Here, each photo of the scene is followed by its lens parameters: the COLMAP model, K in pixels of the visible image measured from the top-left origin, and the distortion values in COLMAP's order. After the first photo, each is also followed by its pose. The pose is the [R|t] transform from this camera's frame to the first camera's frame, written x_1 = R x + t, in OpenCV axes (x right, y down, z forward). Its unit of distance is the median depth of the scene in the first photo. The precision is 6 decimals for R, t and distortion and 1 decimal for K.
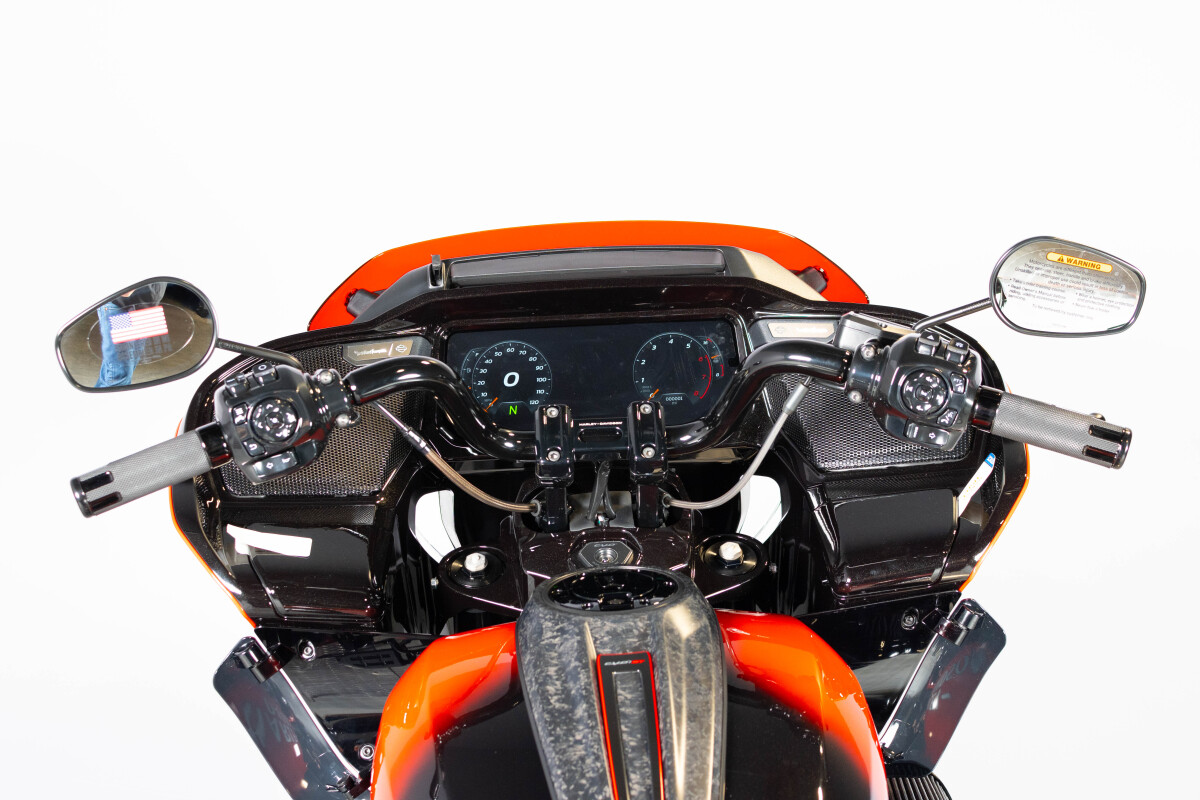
lens RADIAL K [[1829.7, 0, 600.0], [0, 1829.7, 400.0], [0, 0, 1]] dist [0.004586, 0.020426]
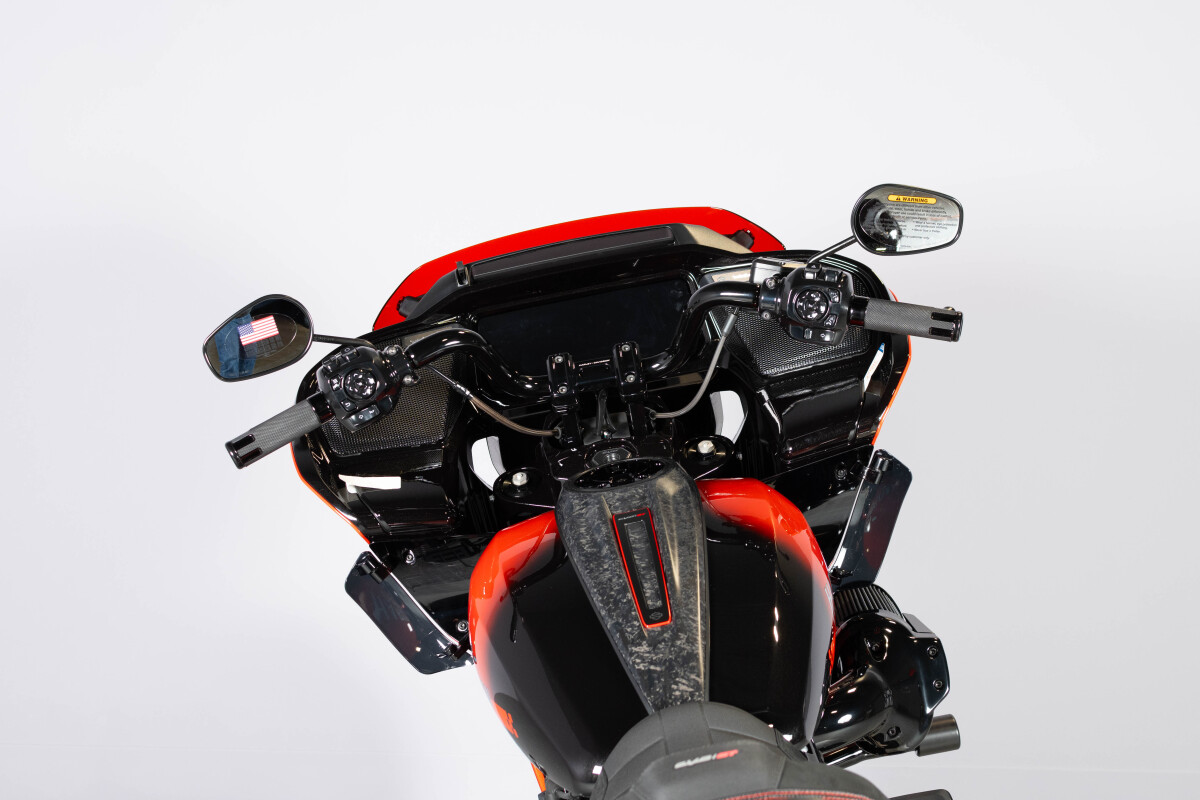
lens RADIAL K [[1829.7, 0, 600.0], [0, 1829.7, 400.0], [0, 0, 1]] dist [0.004586, 0.020426]
pose [[0.989239, -0.145272, -0.017362, 0.023640], [0.145049, 0.989332, -0.013511, 0.060650], [0.019140, 0.010847, 0.999758, -0.379930]]
